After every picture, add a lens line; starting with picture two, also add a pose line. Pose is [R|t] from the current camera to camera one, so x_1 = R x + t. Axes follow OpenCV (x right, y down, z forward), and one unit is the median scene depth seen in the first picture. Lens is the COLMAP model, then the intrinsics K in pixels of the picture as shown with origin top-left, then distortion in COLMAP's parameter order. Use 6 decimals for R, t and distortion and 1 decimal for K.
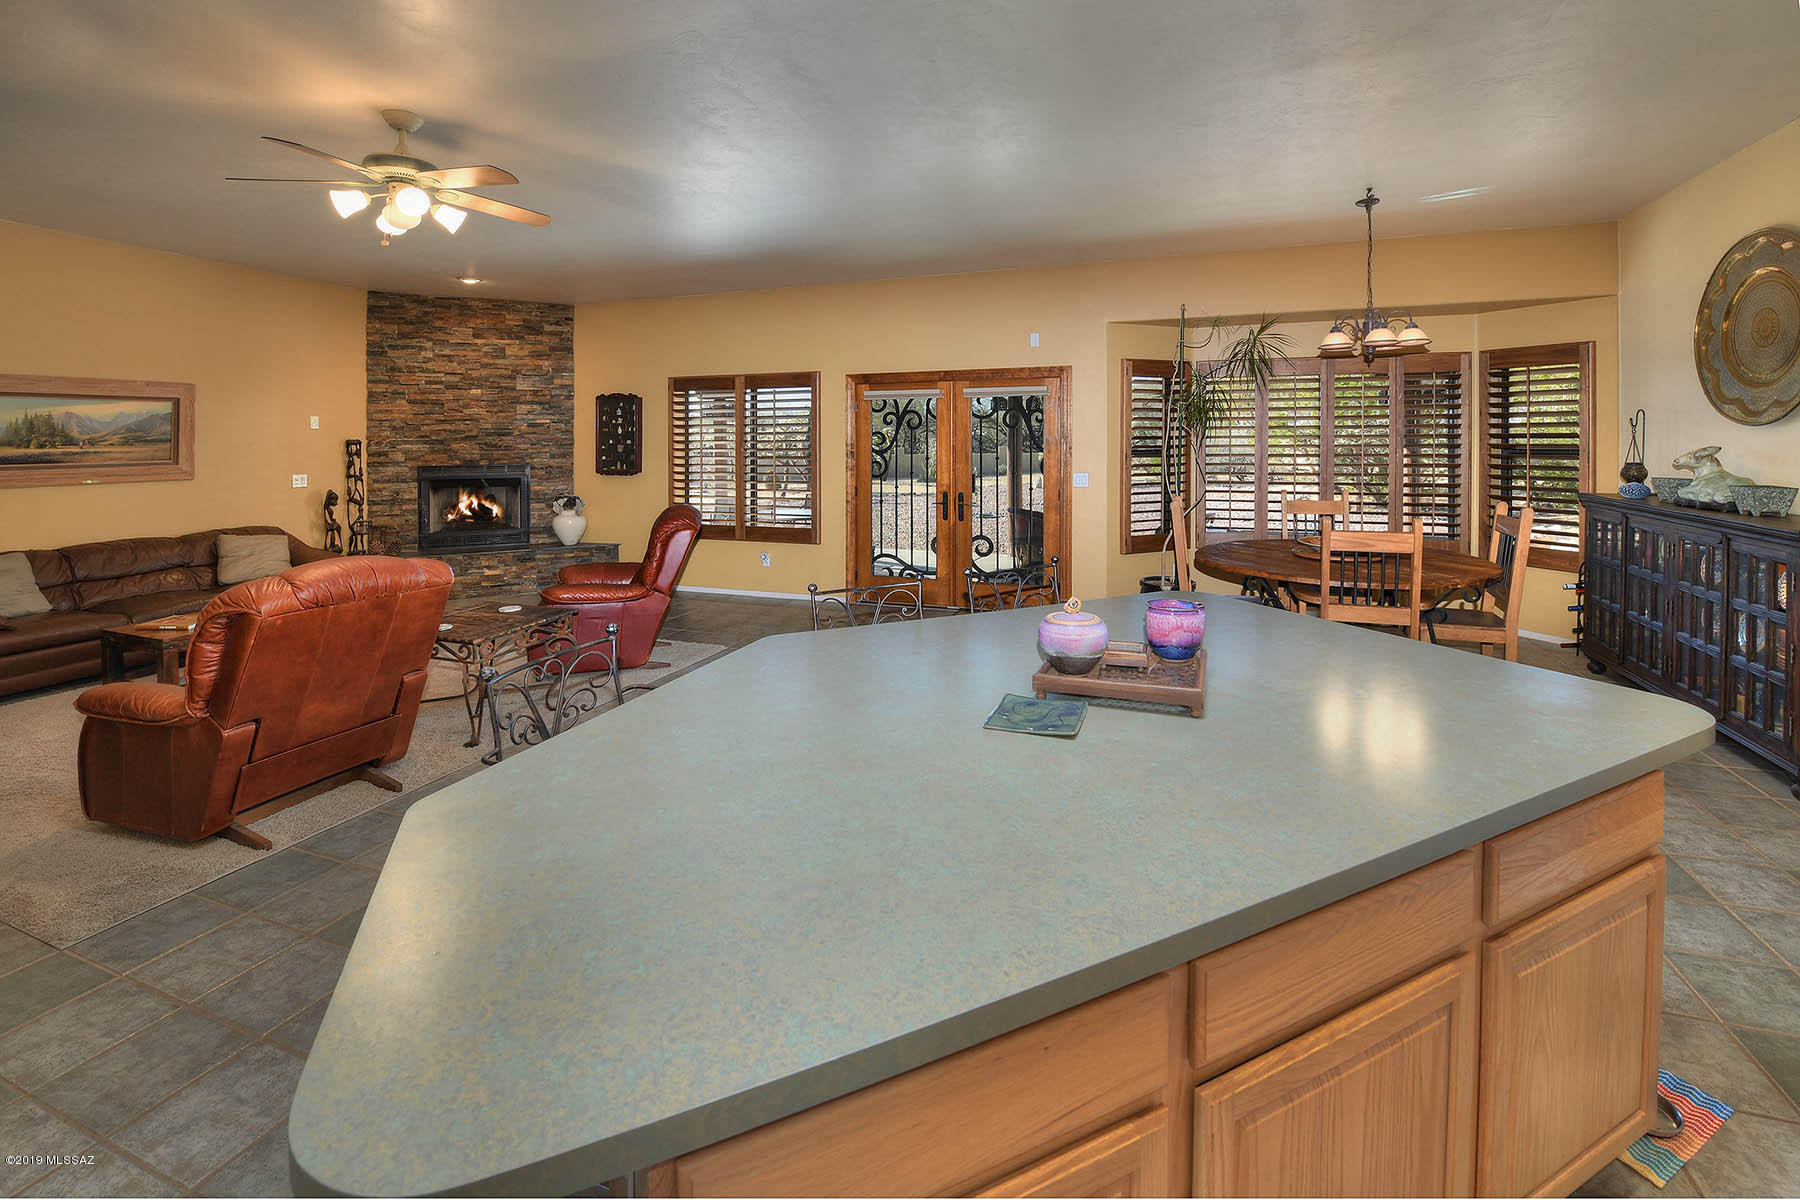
lens RADIAL K [[778.6, 0, 910.7], [0, 778.6, 413.9], [0, 0, 1]] dist [-0.020575, -0.000945]
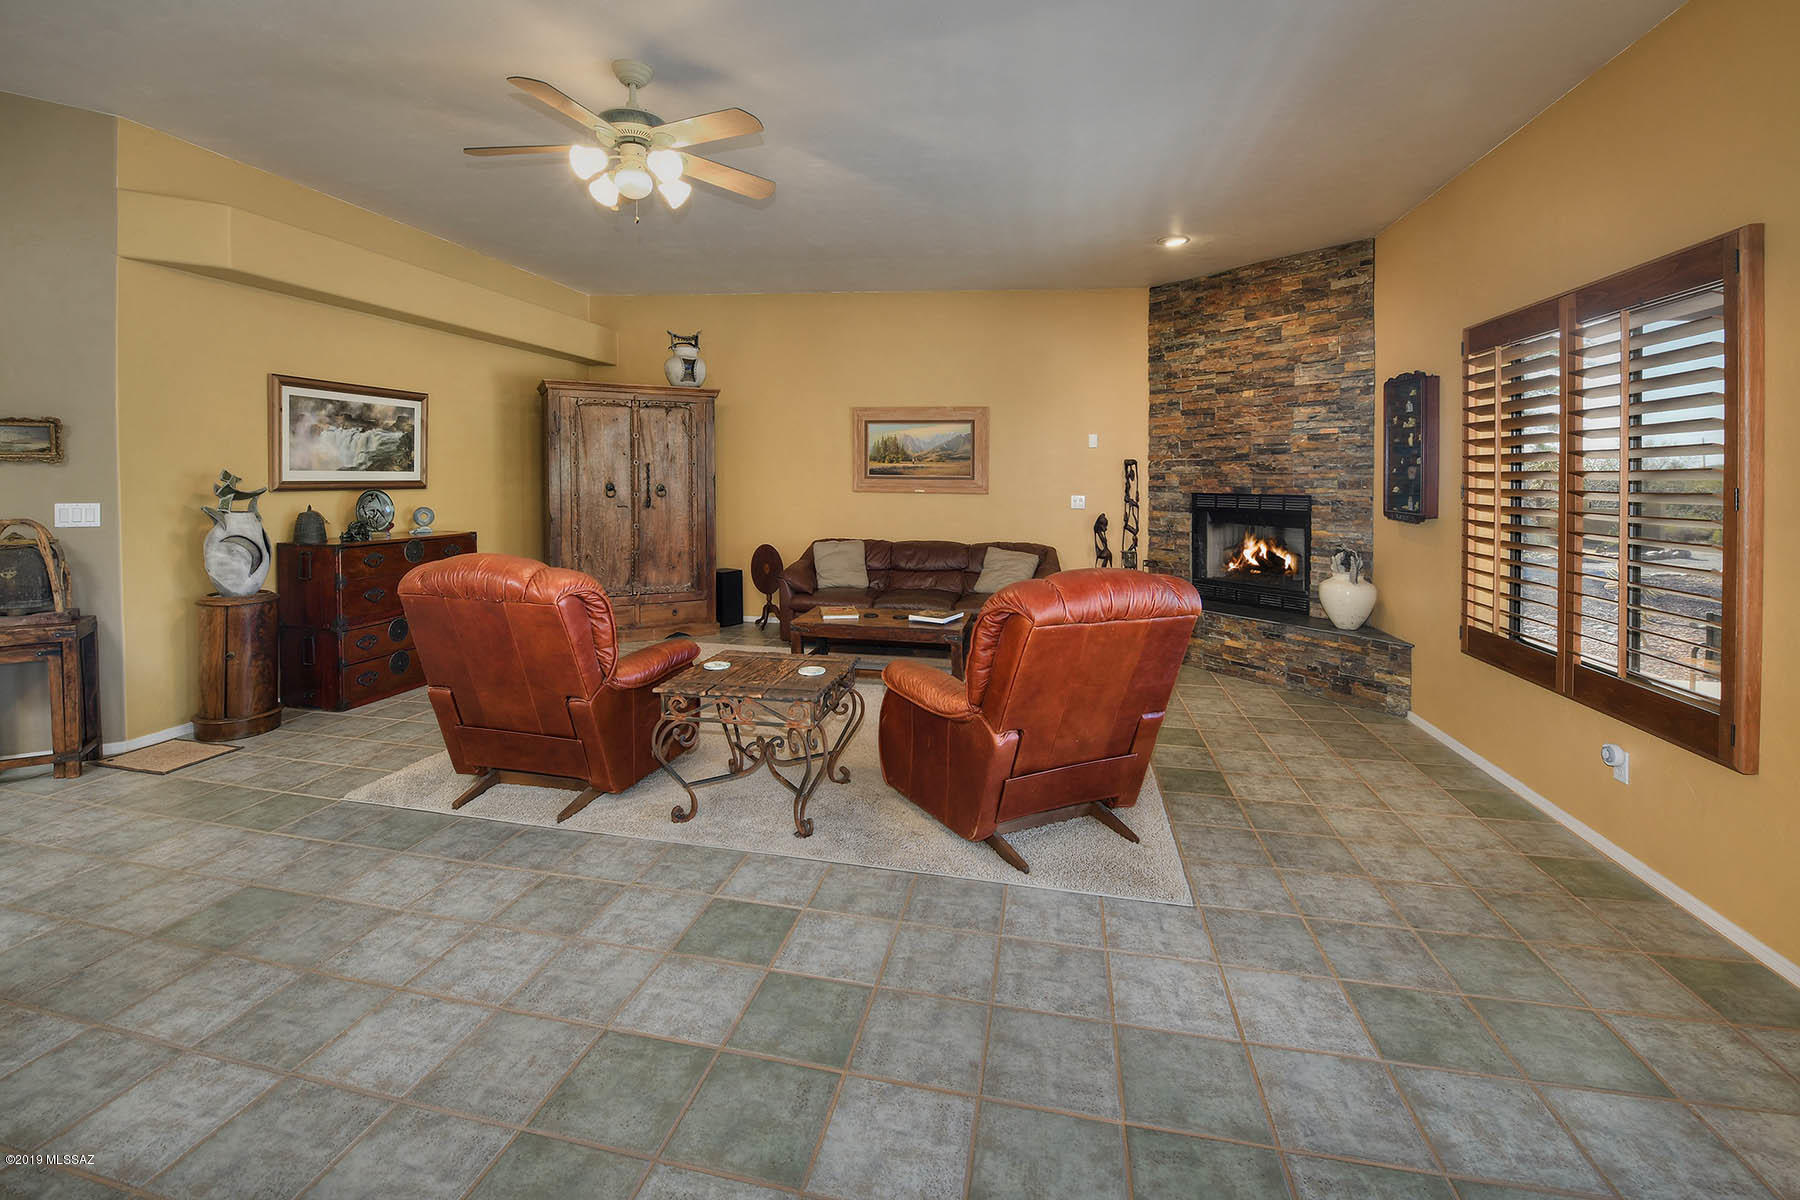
lens RADIAL K [[785.2, 0, 898.0], [0, 785.2, 493.0], [0, 0, 1]] dist [-0.030278, -0.000016]
pose [[0.140704, 0.030695, -0.989576, 0.129849], [0.013752, 0.999362, 0.032954, 0.037650], [0.989956, -0.018245, 0.140192, 0.591479]]
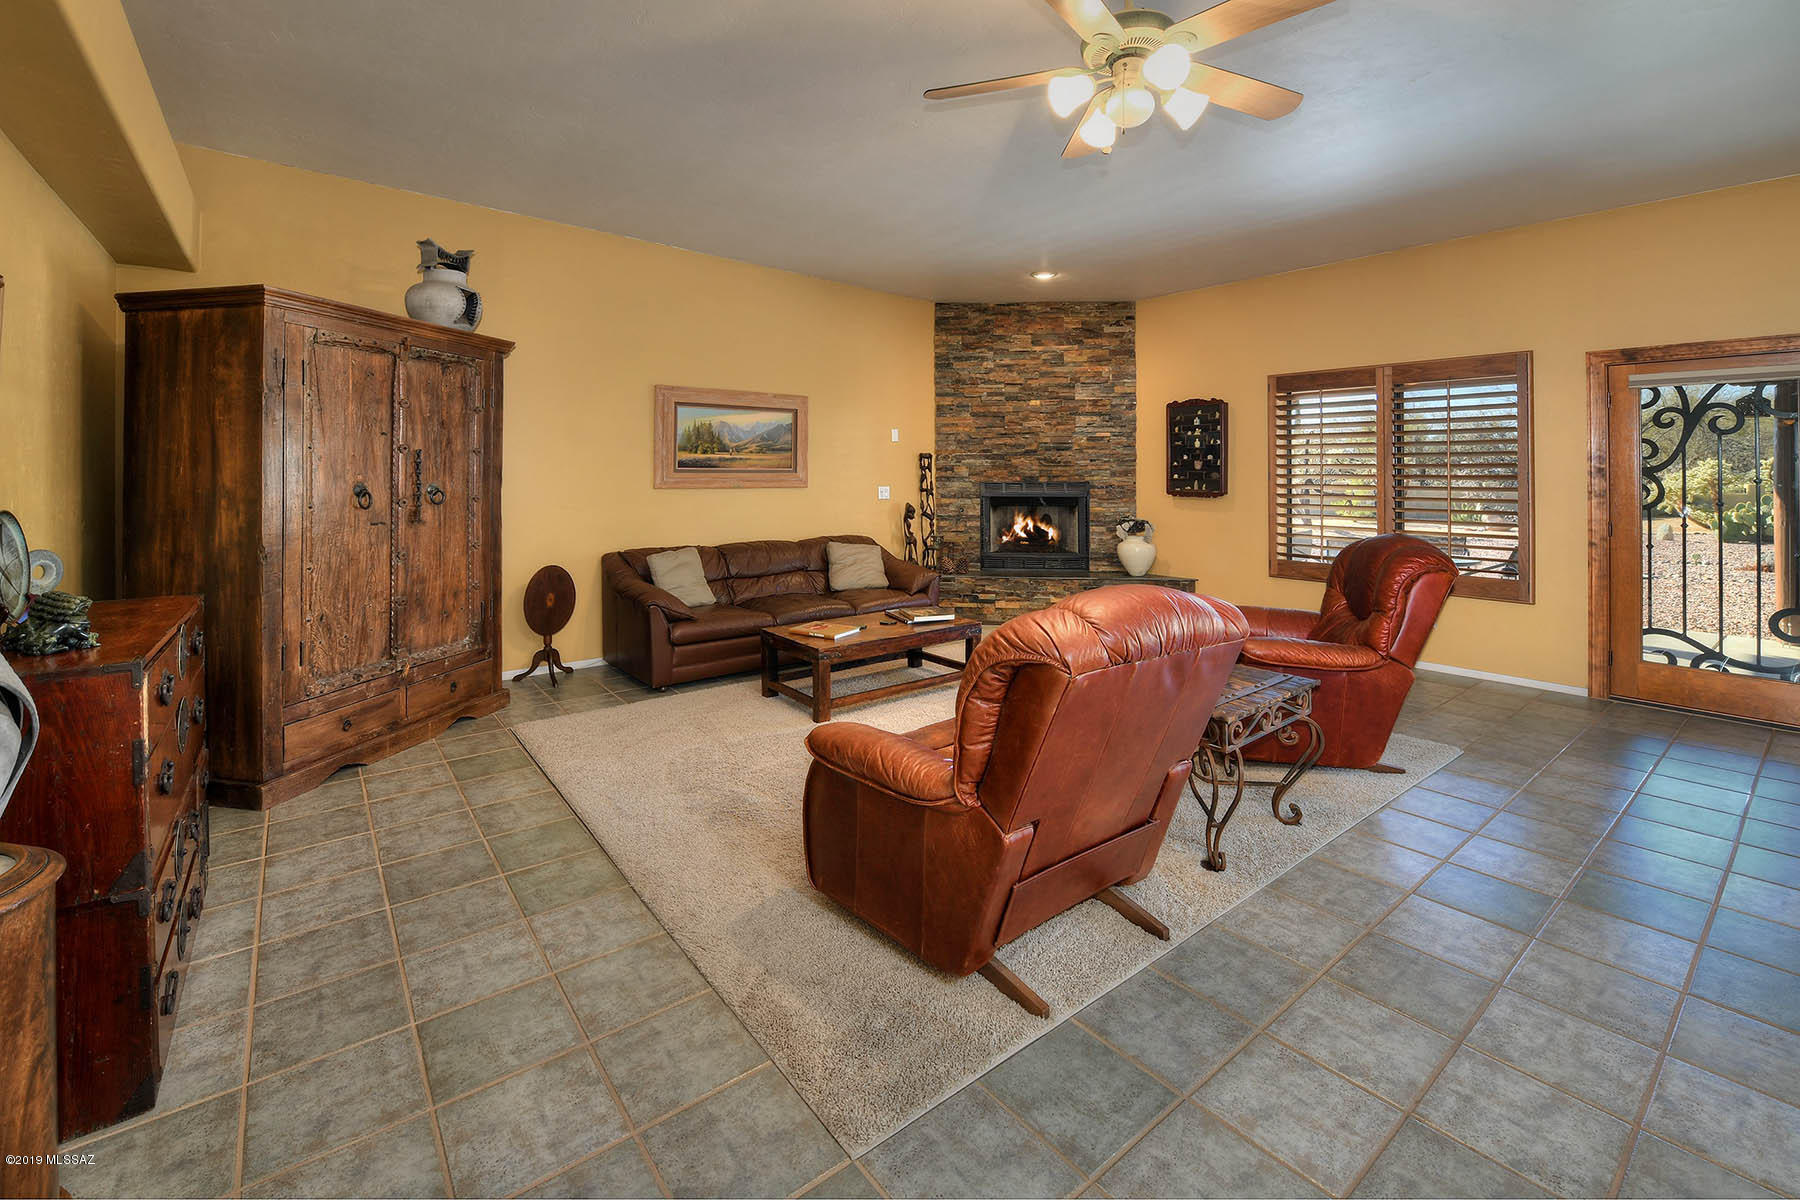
lens RADIAL K [[752.3, 0, 899.9], [0, 752.3, 448.8], [0, 0, 1]] dist [-0.017095, -0.000216]
pose [[0.856842, -0.004203, -0.515562, -0.246691], [0.002284, 0.999988, -0.004356, 0.031229], [0.515574, 0.002555, 0.856841, 0.150474]]
